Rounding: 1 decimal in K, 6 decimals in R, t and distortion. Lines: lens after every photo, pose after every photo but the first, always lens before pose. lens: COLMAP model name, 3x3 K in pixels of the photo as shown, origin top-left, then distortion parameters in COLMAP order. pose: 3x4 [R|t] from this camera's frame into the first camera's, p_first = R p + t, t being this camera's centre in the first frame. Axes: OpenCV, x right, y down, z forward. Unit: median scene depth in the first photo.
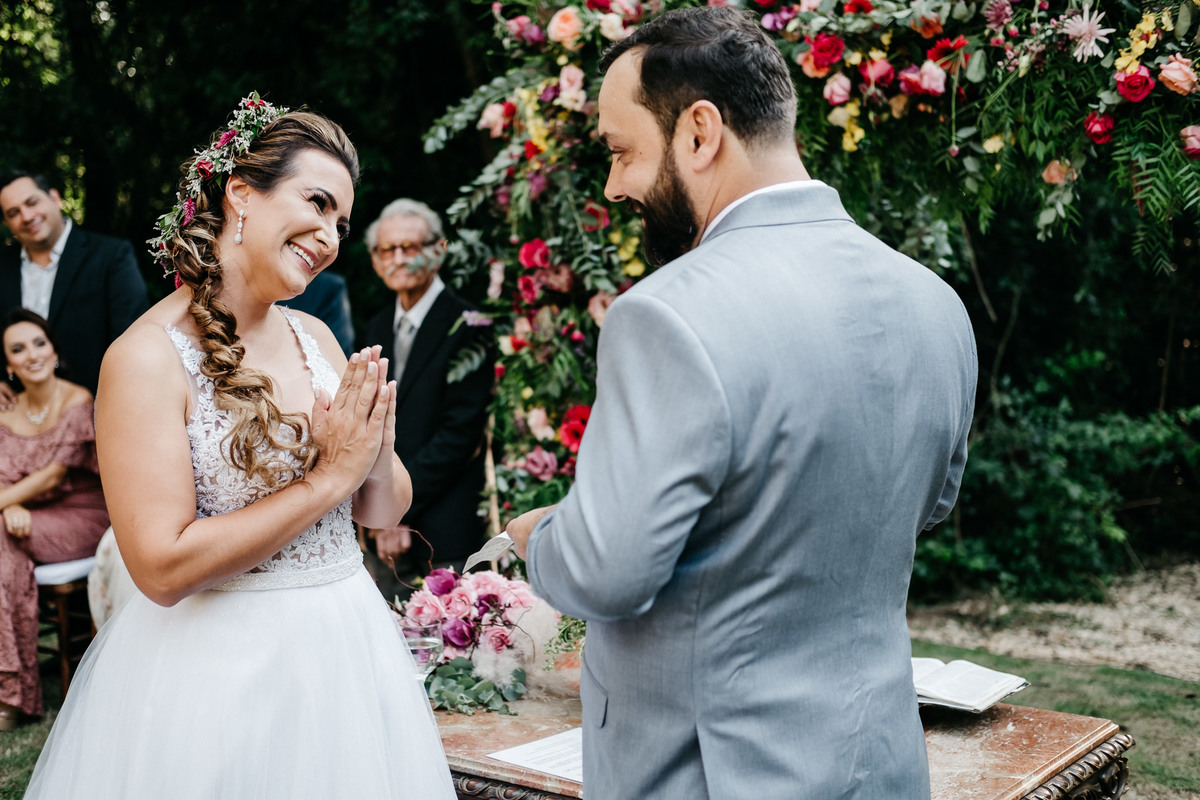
lens RADIAL K [[1802.0, 0, 565.9], [0, 1802.0, 392.7], [0, 0, 1]] dist [-0.040302, 0.000000]
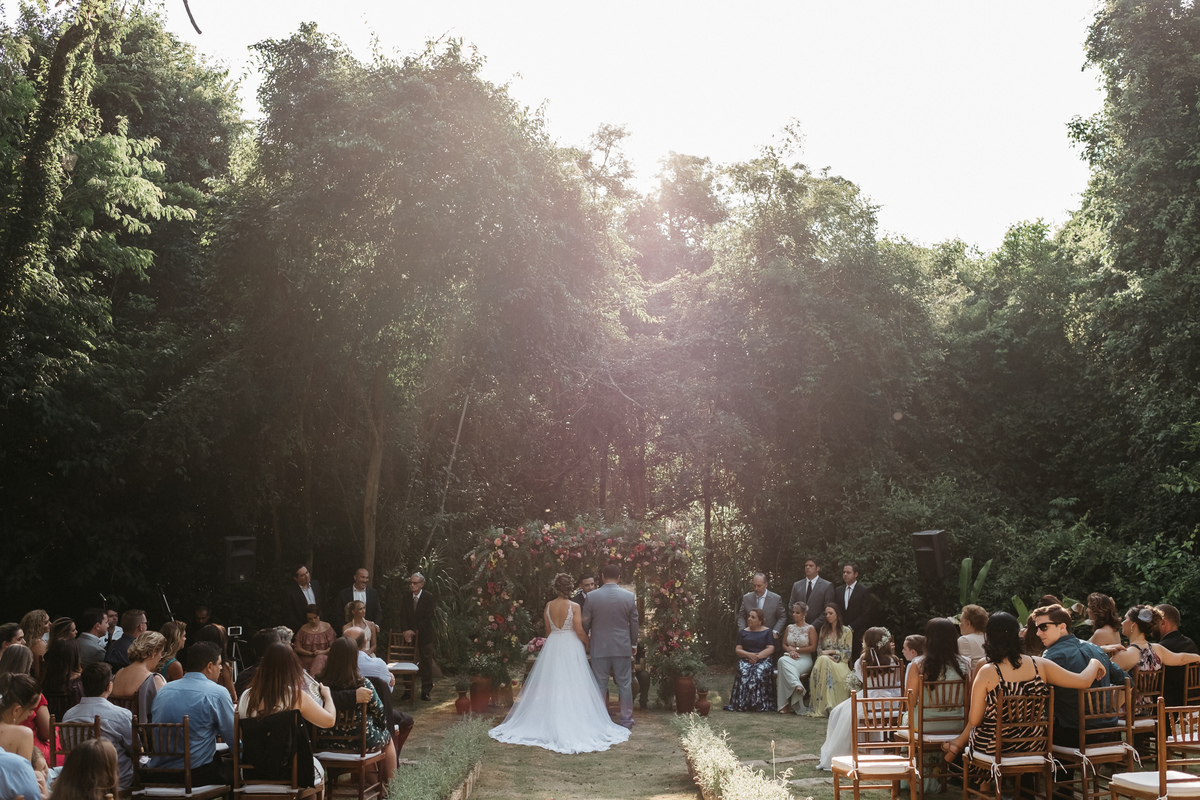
lens RADIAL K [[1189.9, 0, 603.8], [0, 1189.9, 399.4], [0, 0, 1]] dist [-0.005237, 0.000000]
pose [[0.792758, 0.042344, 0.608064, -2.222710], [0.069307, 0.984852, -0.158942, -0.044031], [-0.605583, 0.168146, 0.777815, -2.318308]]
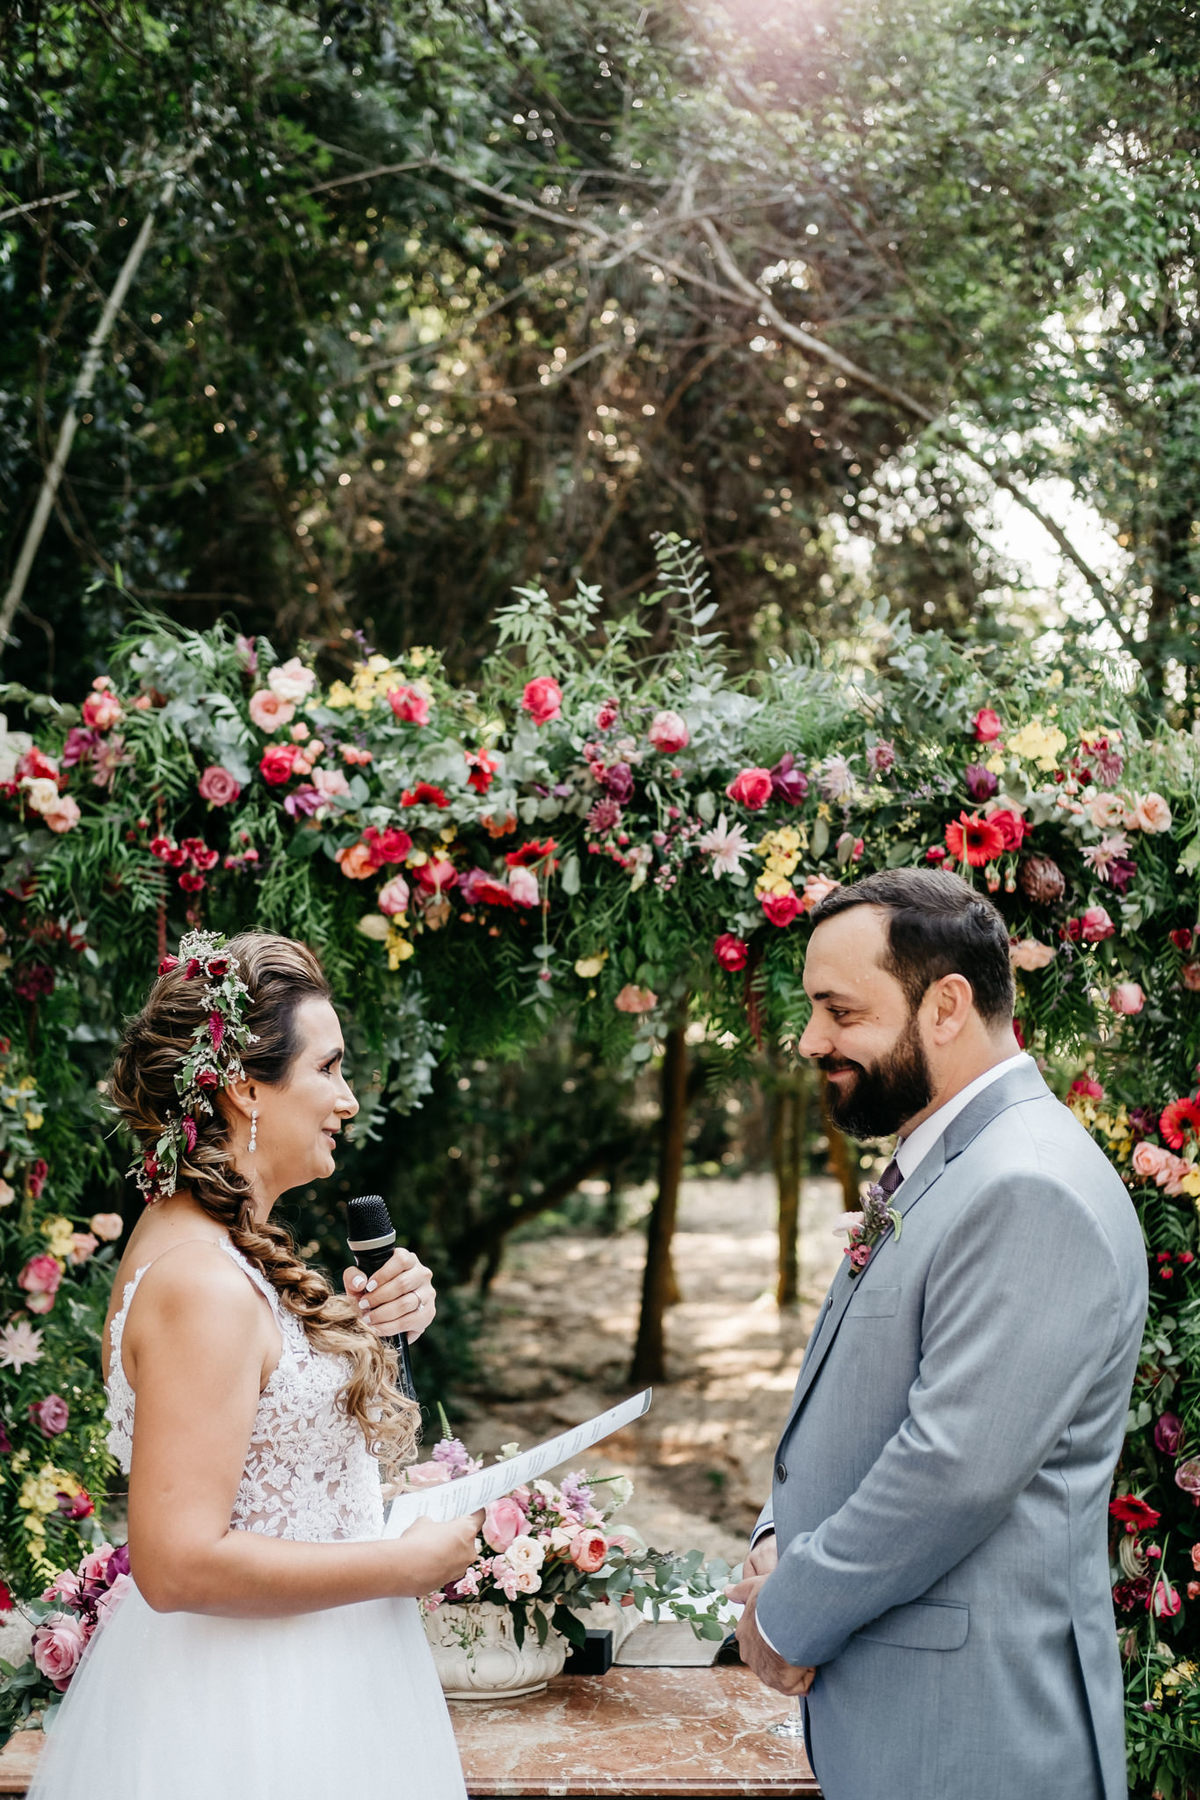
lens RADIAL K [[2703.1, 0, 604.3], [0, 2703.1, 895.0], [0, 0, 1]] dist [-0.040302, 0.000000]
pose [[0.807268, 0.025133, 0.589649, -0.493122], [0.052426, 0.992090, -0.114060, -0.026156], [-0.587851, 0.122990, 0.799565, -0.023342]]
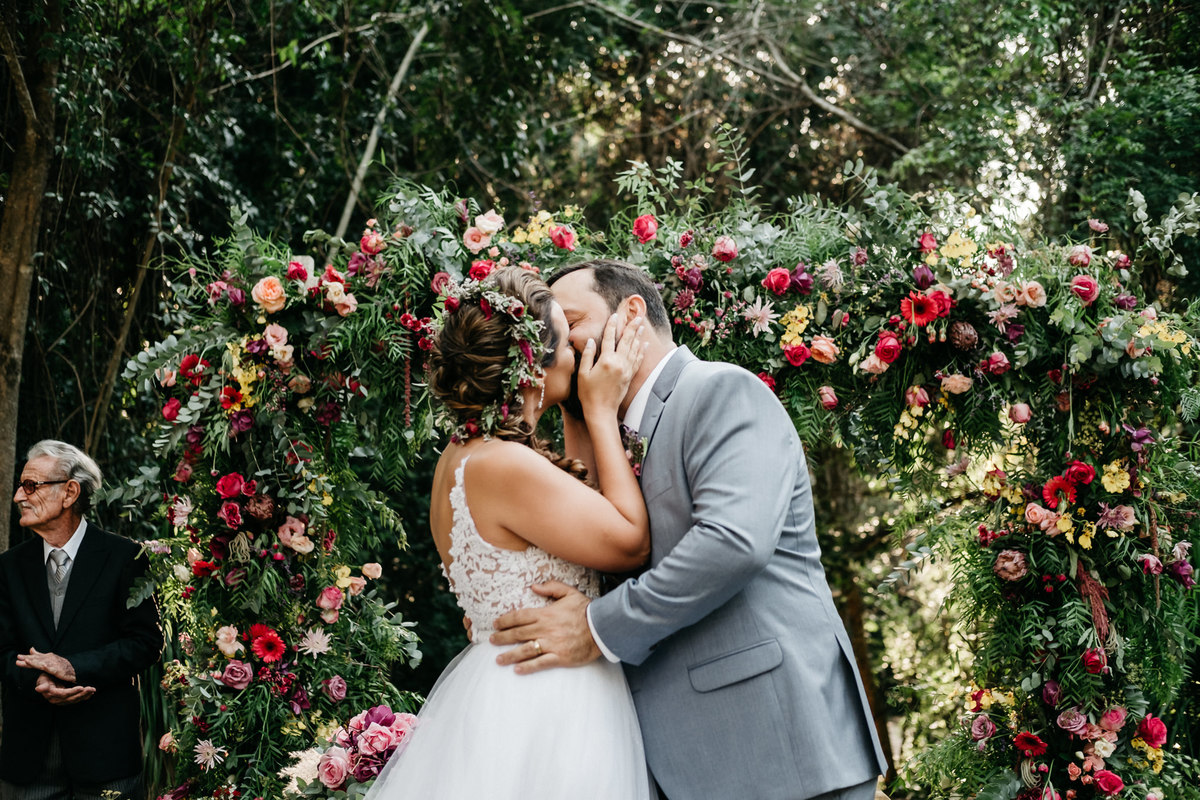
lens RADIAL K [[1802.0, 0, 597.9], [0, 1802.0, 407.4], [0, 0, 1]] dist [-0.040302, 0.000000]
pose [[0.844955, 0.067096, 0.530611, -0.506735], [0.044683, 0.979775, -0.195047, 0.124603], [-0.532967, 0.188516, 0.824868, -0.069450]]
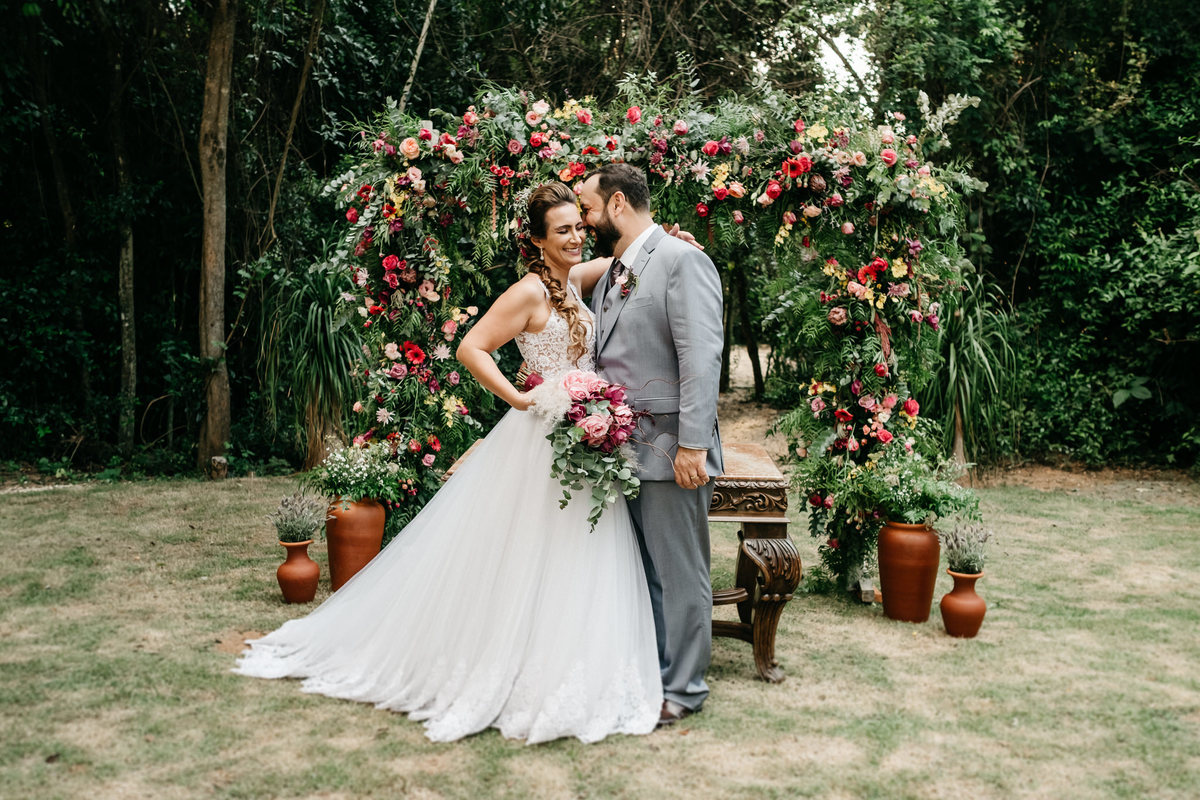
lens RADIAL K [[1189.9, 0, 602.6], [0, 1189.9, 397.2], [0, 0, 1]] dist [-0.005237, 0.000000]
pose [[0.827656, -0.047888, 0.559190, -0.661061], [0.039739, 0.998853, 0.026722, 0.050494], [-0.559828, 0.000105, 0.828609, -0.226615]]
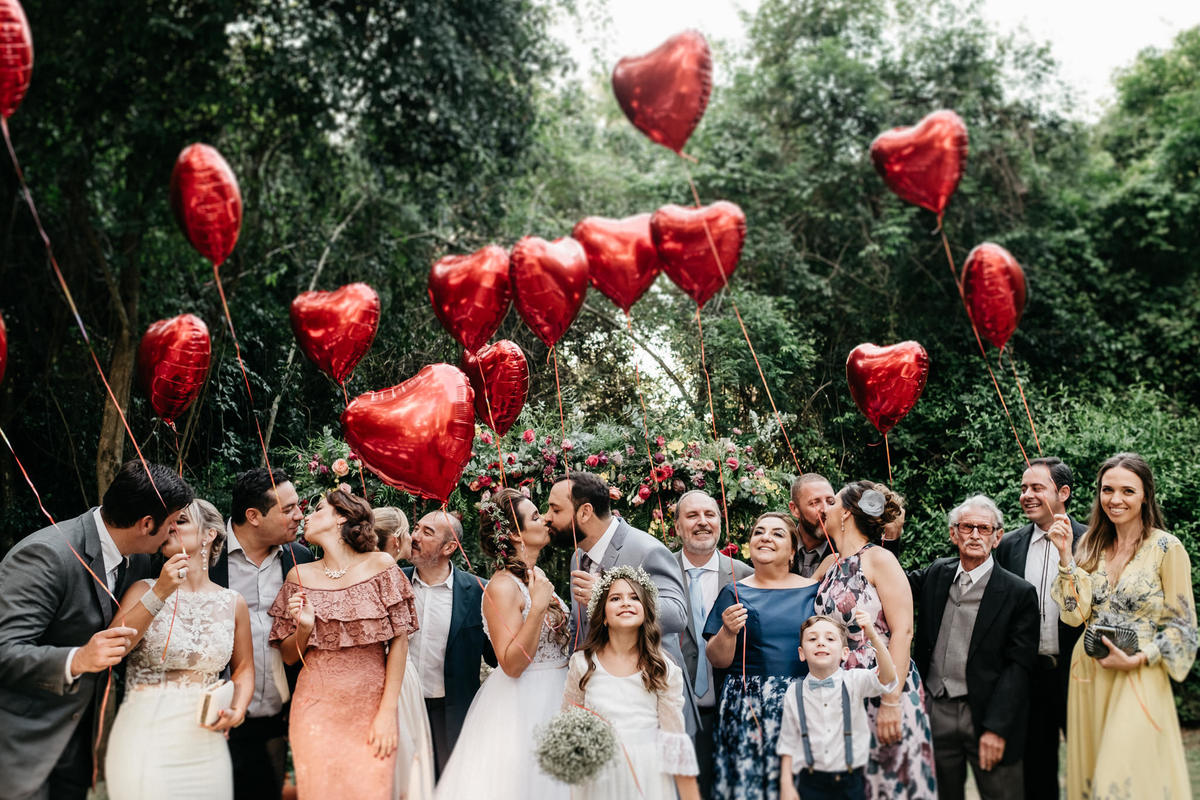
lens RADIAL K [[1189.9, 0, 601.6], [0, 1189.9, 401.4], [0, 0, 1]] dist [-0.005237, 0.000000]
pose [[0.729957, 0.064091, 0.680481, -0.949908], [0.094401, 0.976598, -0.193246, 0.053112], [-0.676942, 0.205300, 0.706825, -0.401349]]
